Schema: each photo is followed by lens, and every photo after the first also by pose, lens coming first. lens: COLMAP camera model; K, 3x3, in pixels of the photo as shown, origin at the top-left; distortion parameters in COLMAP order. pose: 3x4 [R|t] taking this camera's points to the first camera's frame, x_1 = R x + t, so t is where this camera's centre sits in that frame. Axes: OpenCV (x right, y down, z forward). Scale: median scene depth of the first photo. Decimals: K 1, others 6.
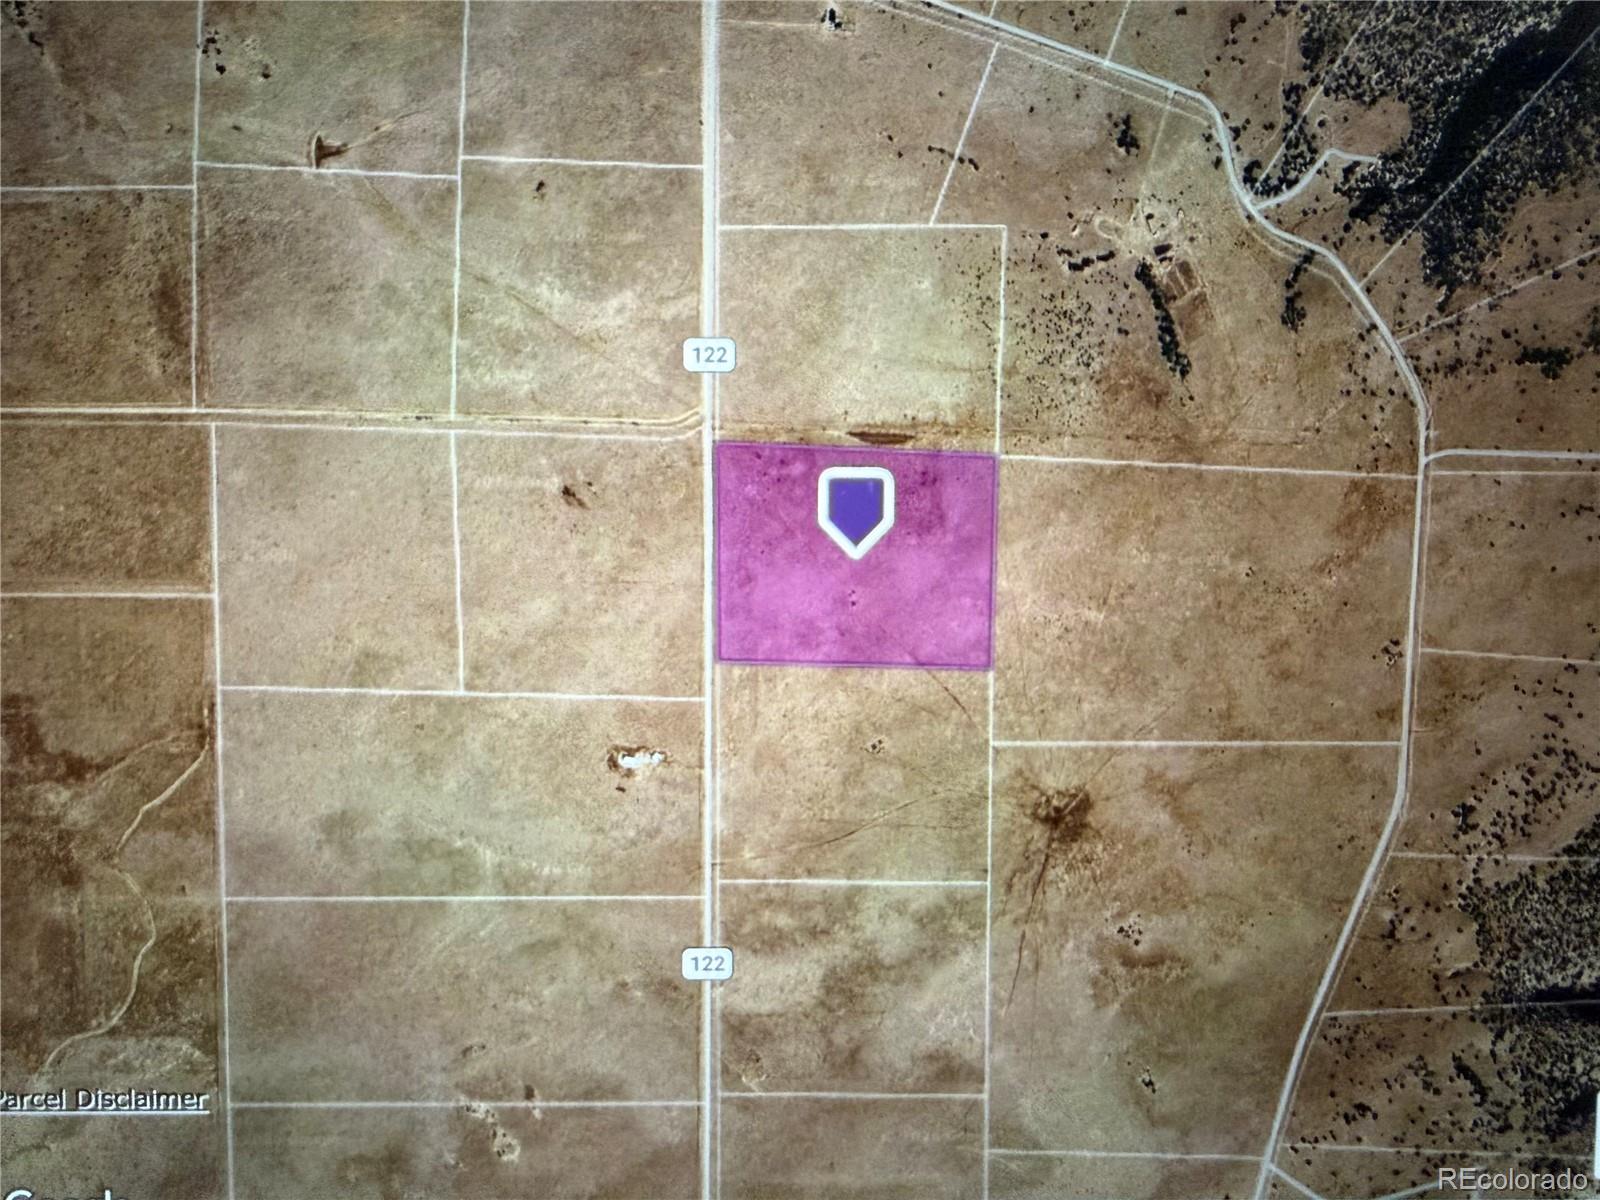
lens RADIAL K [[1119.9, 0, 743.5], [0, 1119.9, 575.7], [0, 0, 1]] dist [-0.006866, 0.000628]
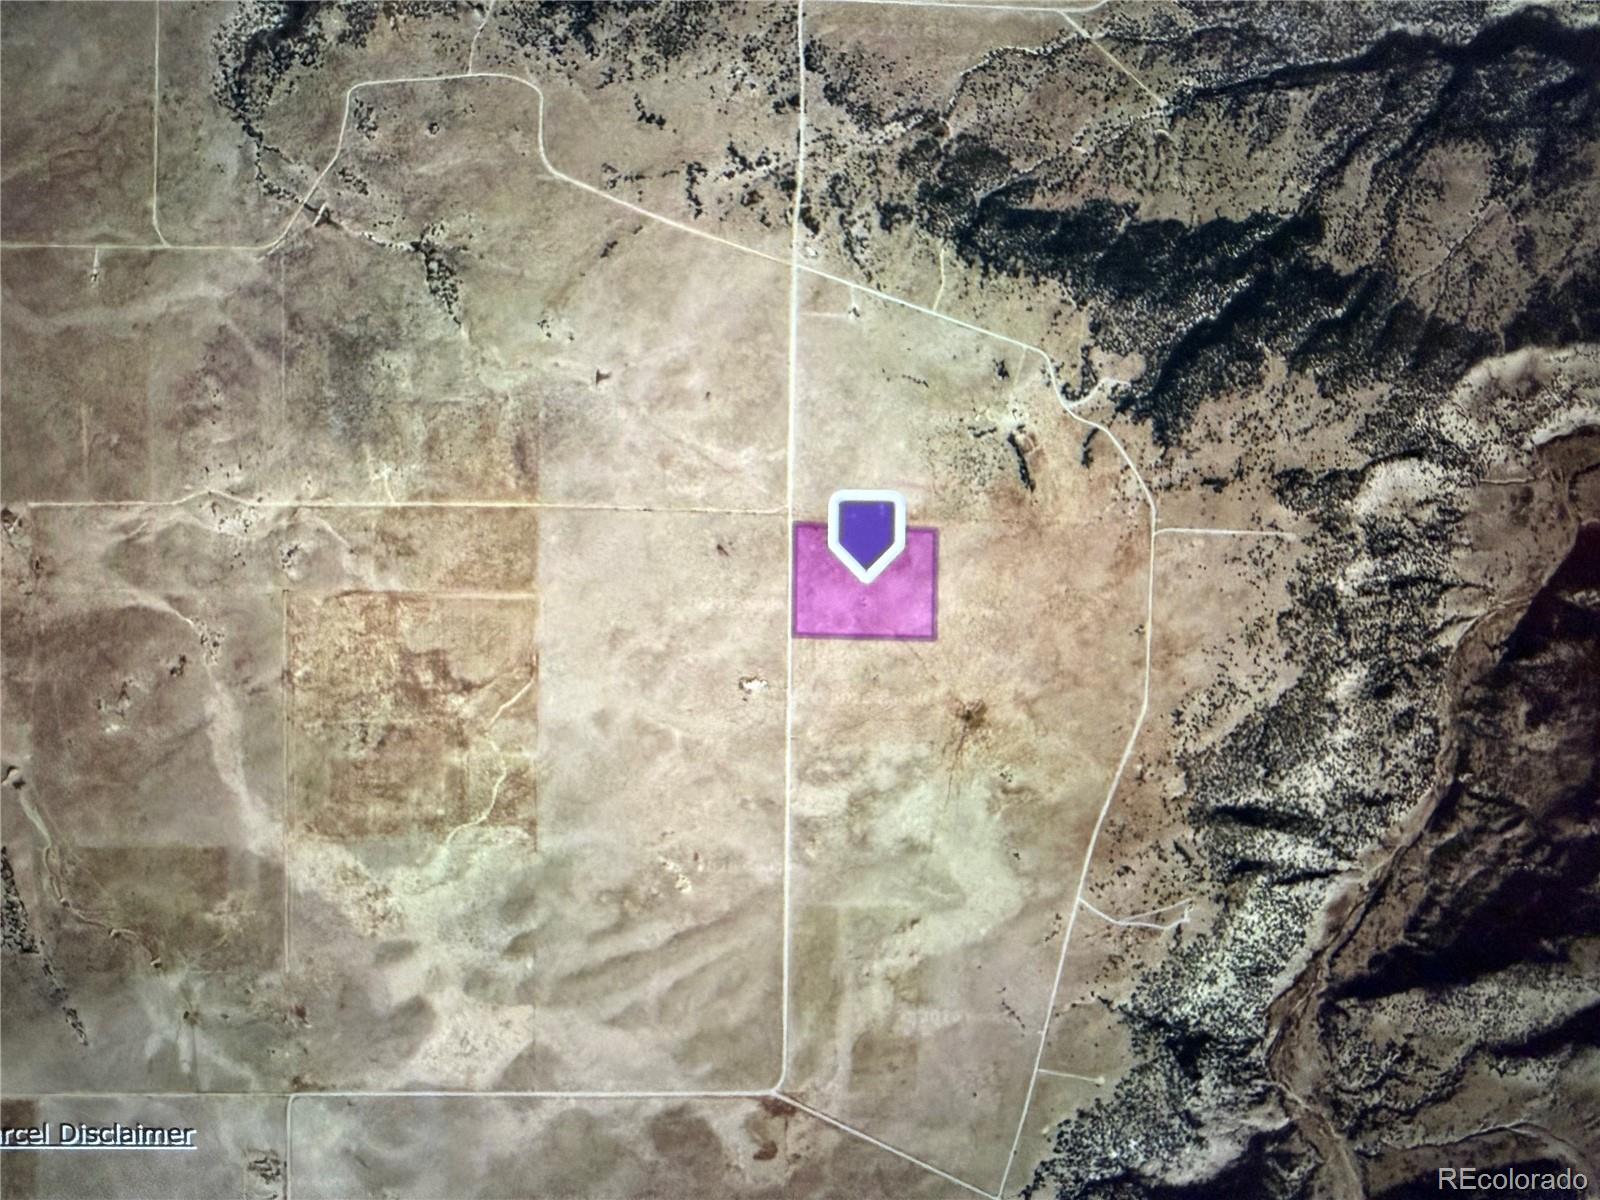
lens RADIAL K [[1119.9, 0, 800.3], [0, 1119.9, 599.8], [0, 0, 1]] dist [-0.006866, 0.000628]
pose [[0.999951, 0.006045, 0.007815, -0.029303], [-0.005939, 0.999890, -0.013555, 0.042732], [-0.007896, 0.013508, 0.999878, -0.959025]]
